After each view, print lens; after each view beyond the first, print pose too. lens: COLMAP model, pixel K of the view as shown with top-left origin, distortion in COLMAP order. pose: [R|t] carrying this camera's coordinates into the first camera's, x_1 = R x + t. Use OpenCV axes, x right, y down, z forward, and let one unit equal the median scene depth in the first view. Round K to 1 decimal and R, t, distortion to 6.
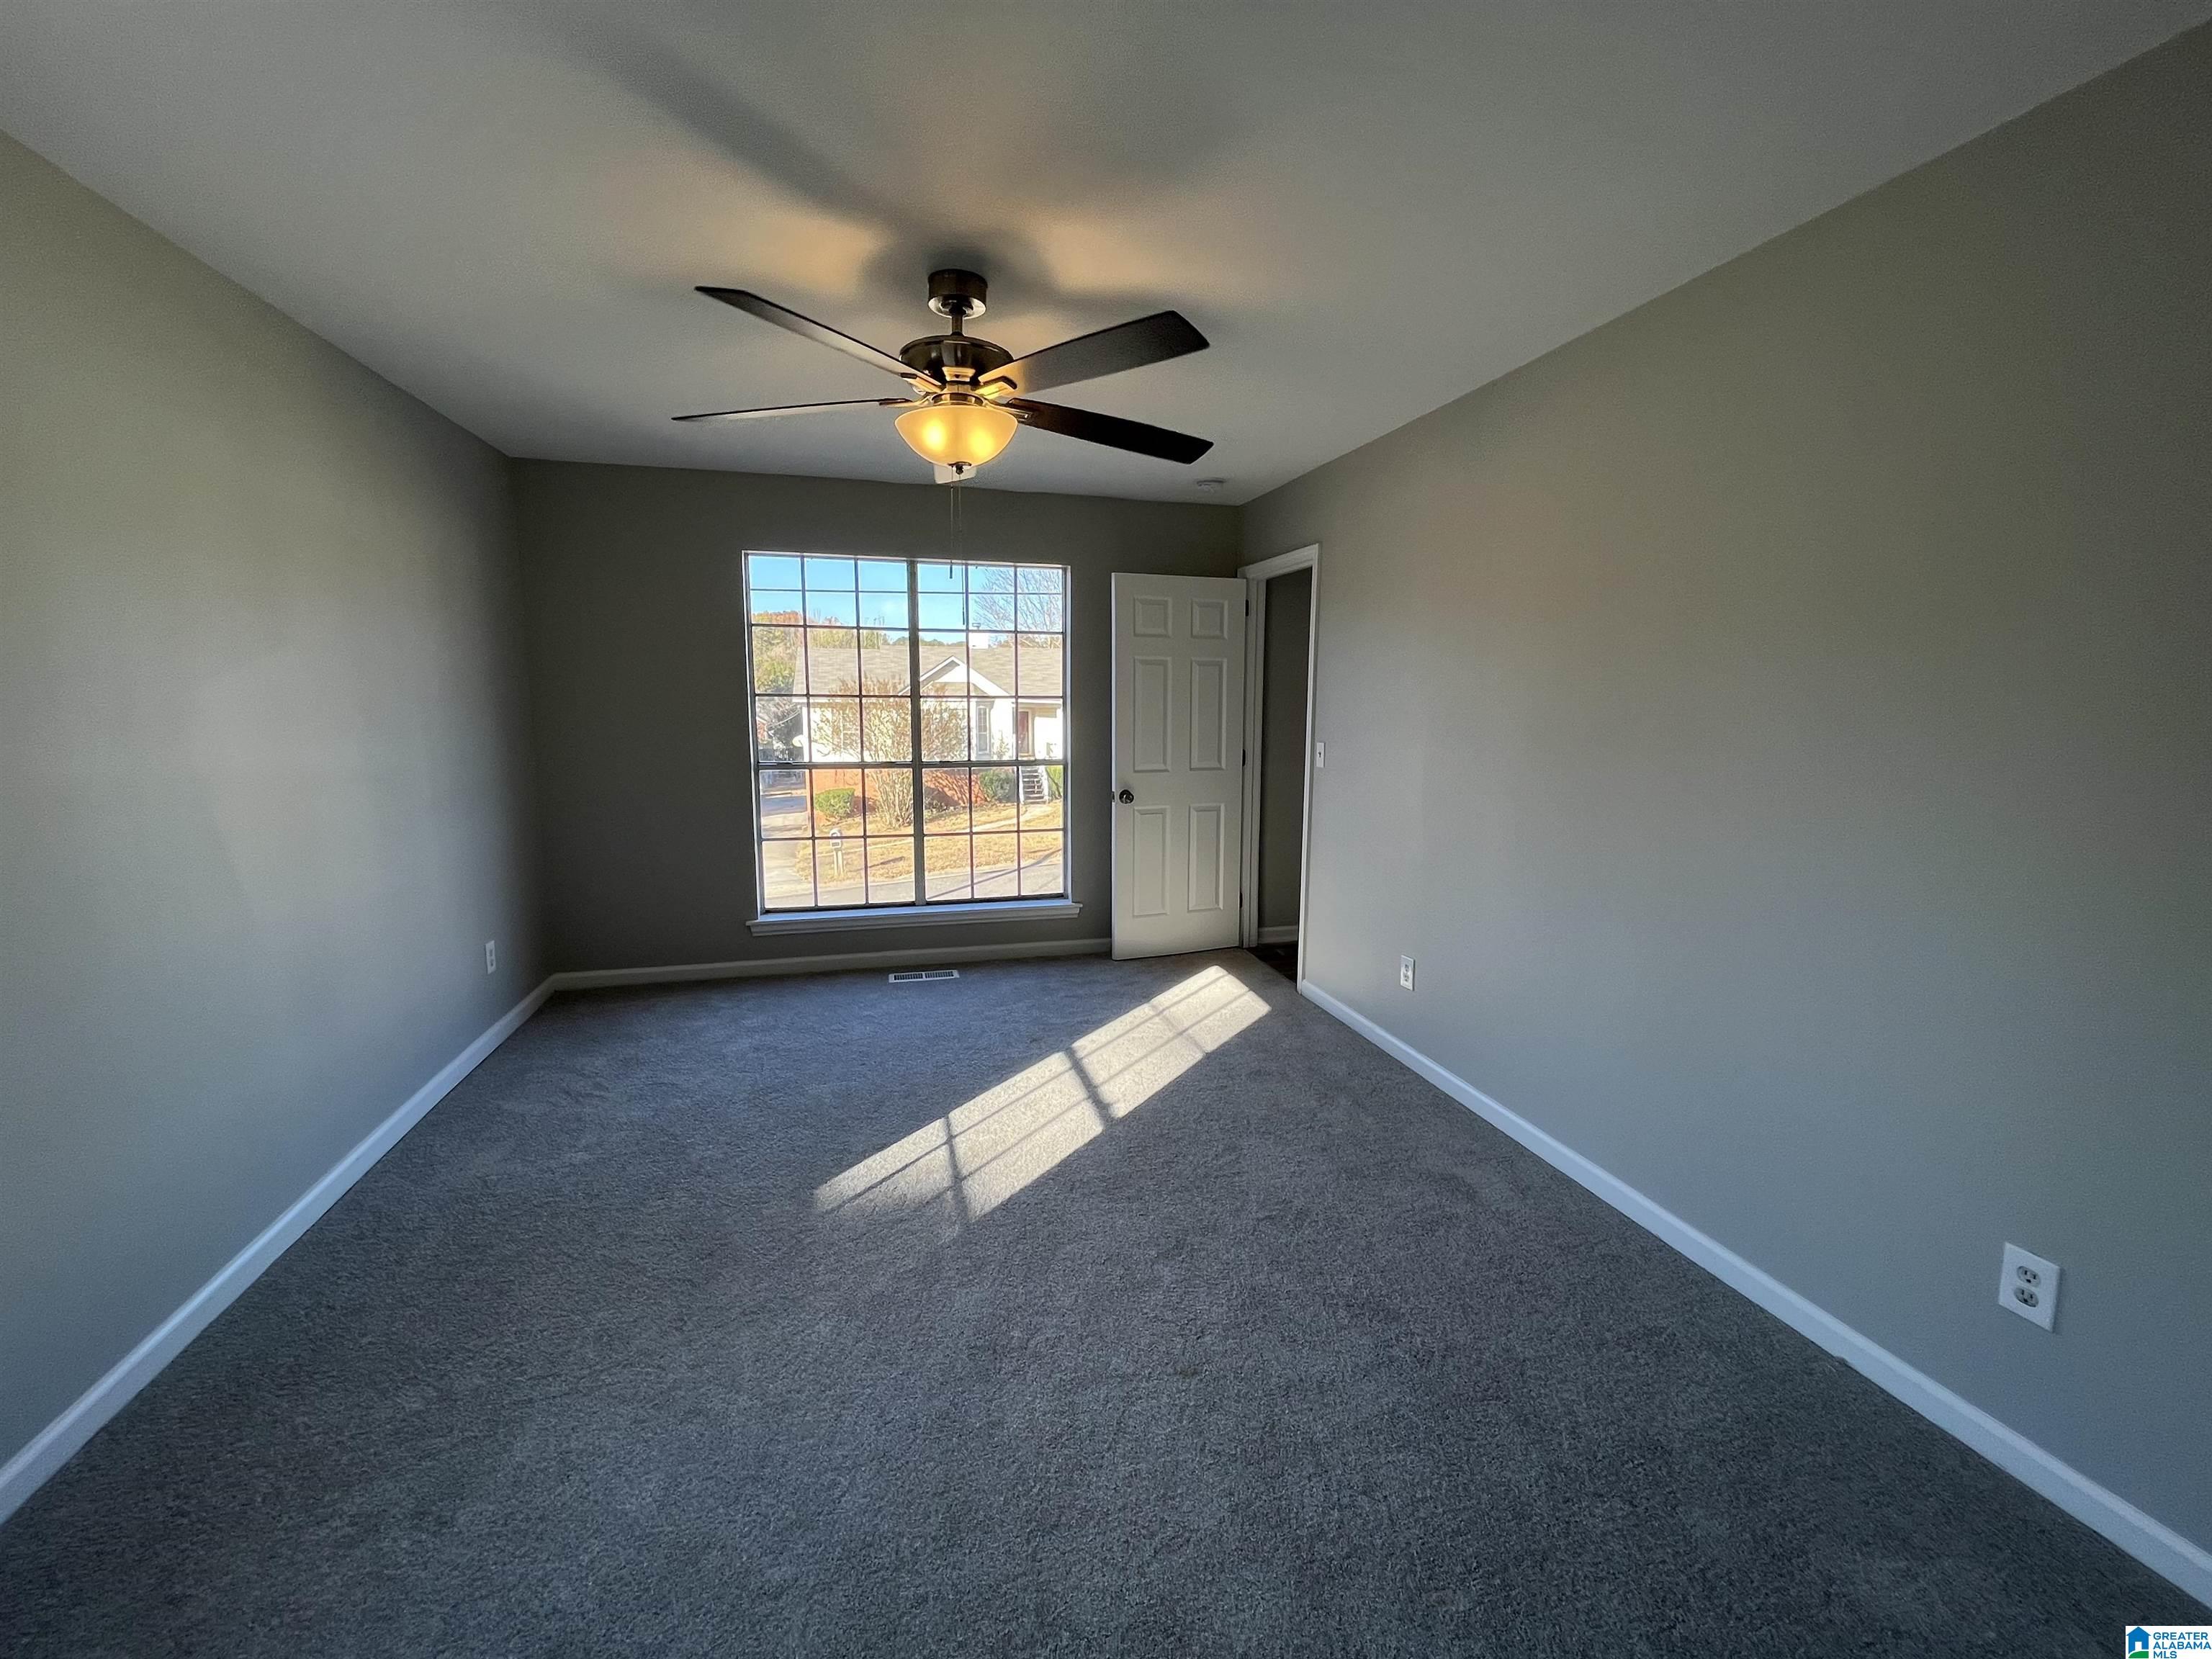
lens RADIAL K [[888.9, 0, 1089.4], [0, 888.9, 818.4], [0, 0, 1]] dist [-0.004218, -0.000101]
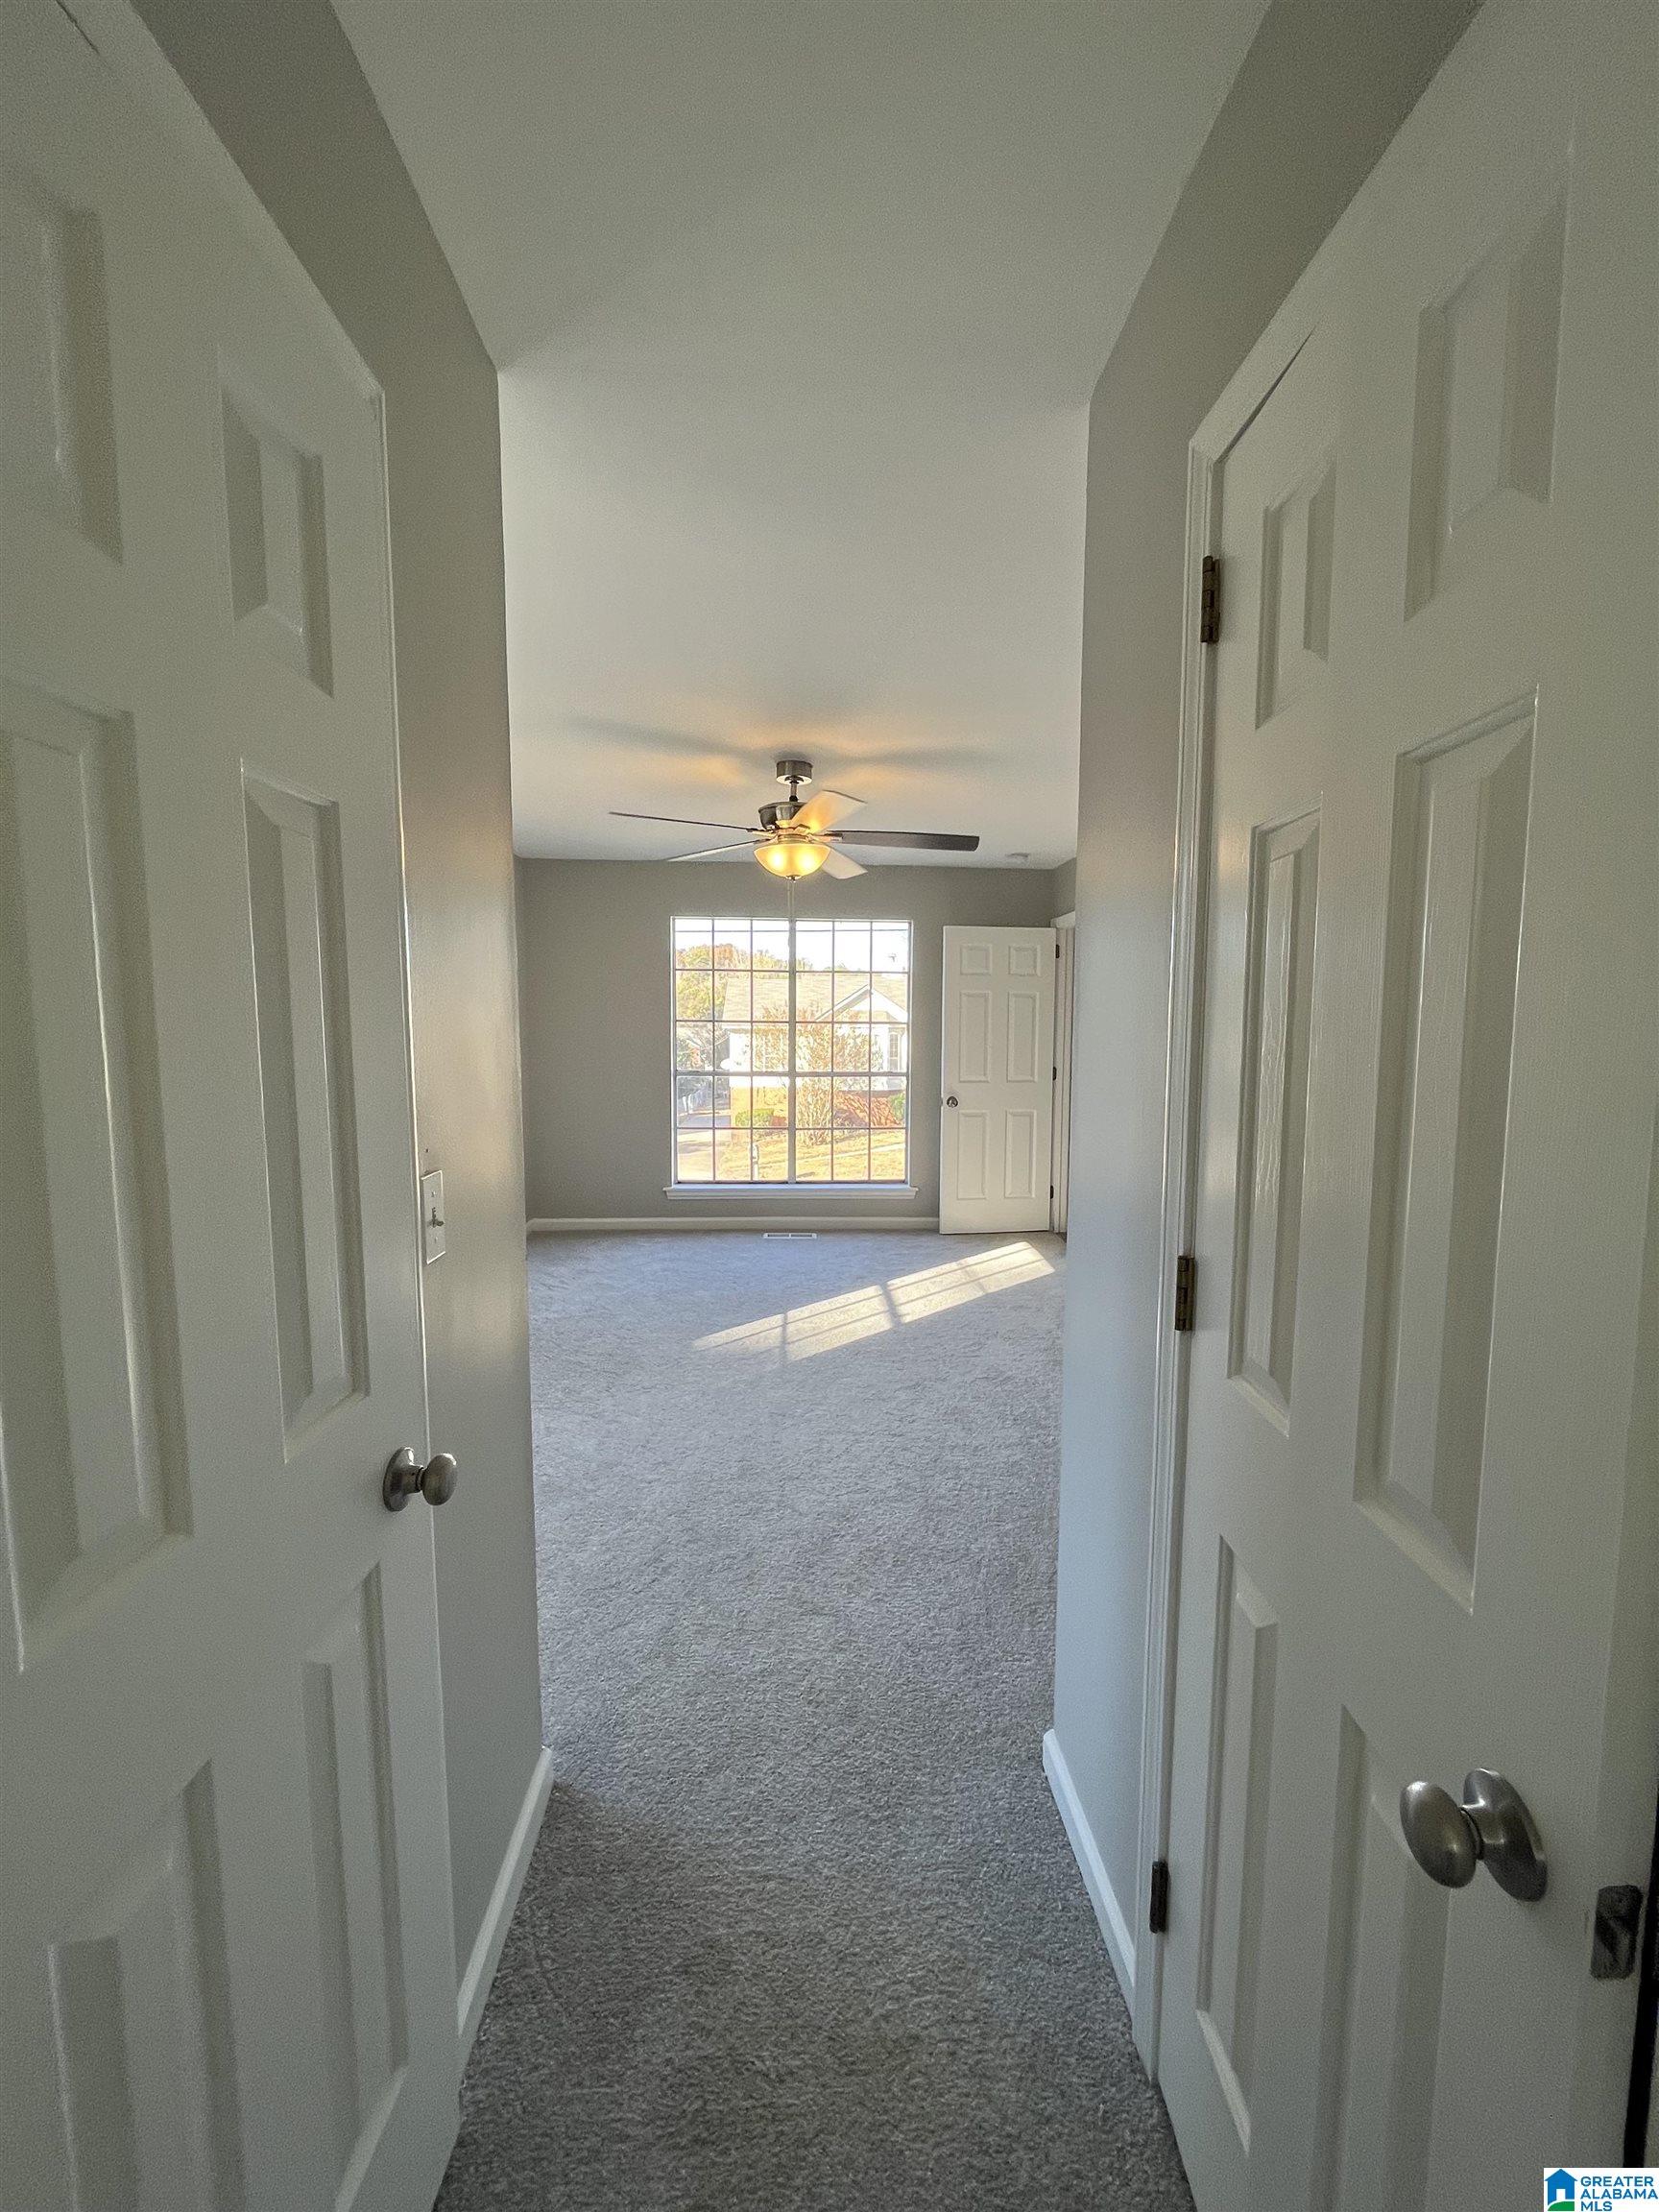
lens RADIAL K [[888.9, 0, 816.0], [0, 888.9, 1105.6], [0, 0, 1]] dist [-0.004218, -0.000101]
pose [[0.976238, 0.023100, -0.215466, 0.156140], [-0.032648, 0.998631, -0.040858, 0.047978], [0.214227, 0.046922, 0.975656, -0.334121]]
